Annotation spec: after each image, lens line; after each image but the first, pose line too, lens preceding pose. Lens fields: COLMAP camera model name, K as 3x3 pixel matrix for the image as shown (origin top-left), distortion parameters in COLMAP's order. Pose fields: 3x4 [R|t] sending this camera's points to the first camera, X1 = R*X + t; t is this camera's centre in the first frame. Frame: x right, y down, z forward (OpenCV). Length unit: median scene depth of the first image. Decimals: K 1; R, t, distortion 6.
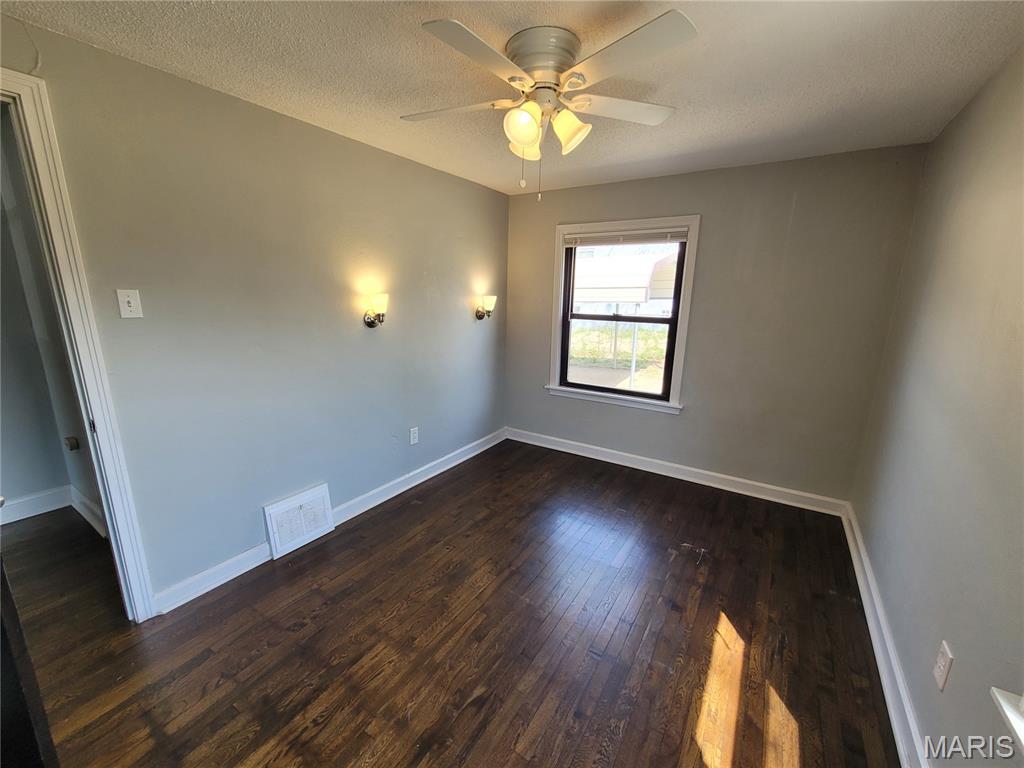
lens RADIAL K [[415.7, 0, 506.2], [0, 415.7, 390.4], [0, 0, 1]] dist [-0.000107, -0.000485]
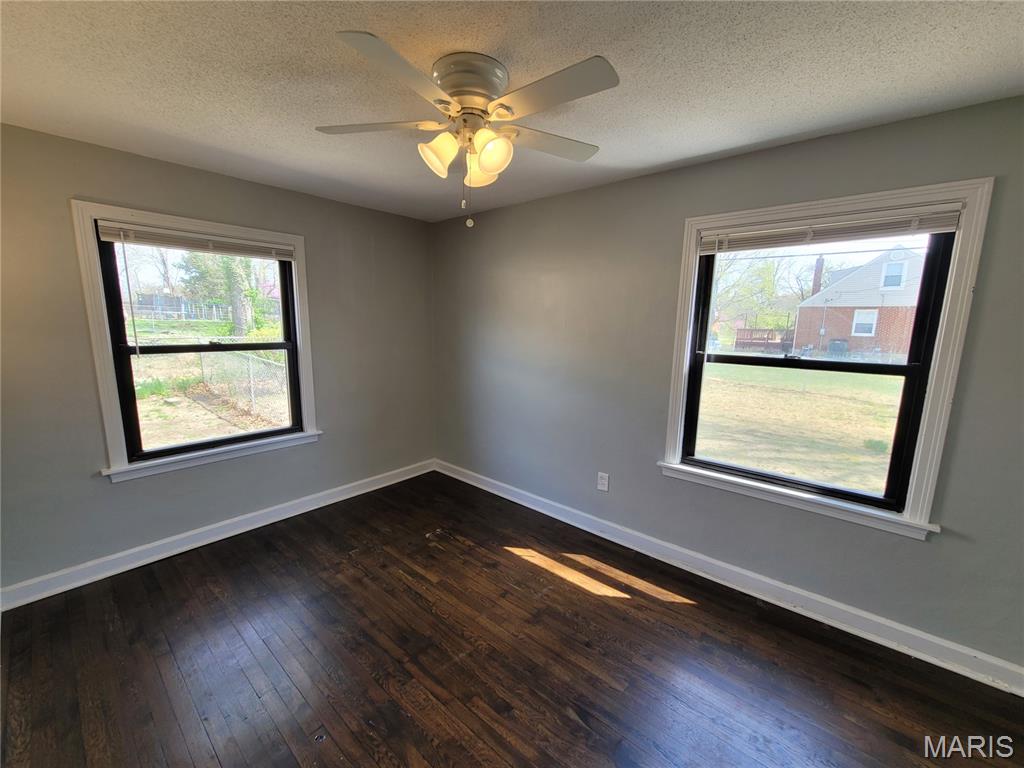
lens RADIAL K [[415.7, 0, 506.2], [0, 415.7, 390.4], [0, 0, 1]] dist [-0.000107, -0.000485]
pose [[0.144343, -0.177511, 0.973476, -0.702591], [0.213206, 0.966250, 0.144580, -0.161094], [-0.966286, 0.186681, 0.177317, 0.626026]]
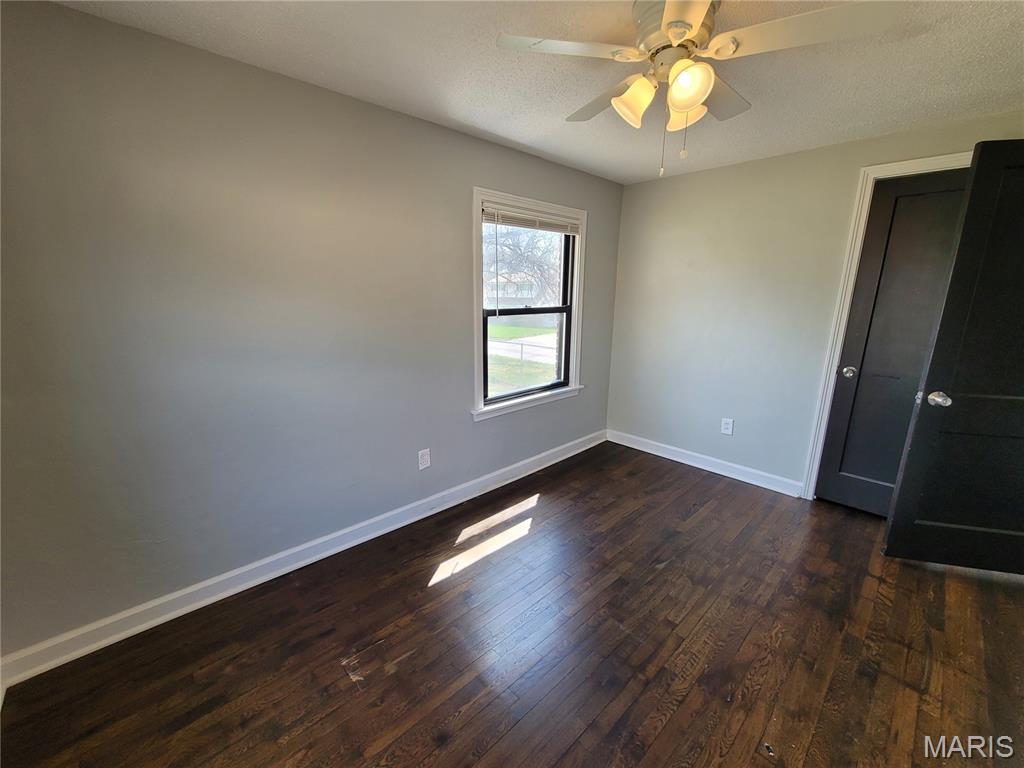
lens RADIAL K [[415.7, 0, 506.2], [0, 415.7, 390.4], [0, 0, 1]] dist [-0.000107, -0.000485]
pose [[-0.969876, -0.072751, 0.232480, 0.118706], [0.039306, 0.895118, 0.444093, -0.344664], [-0.240405, 0.439853, -0.865295, 1.574292]]
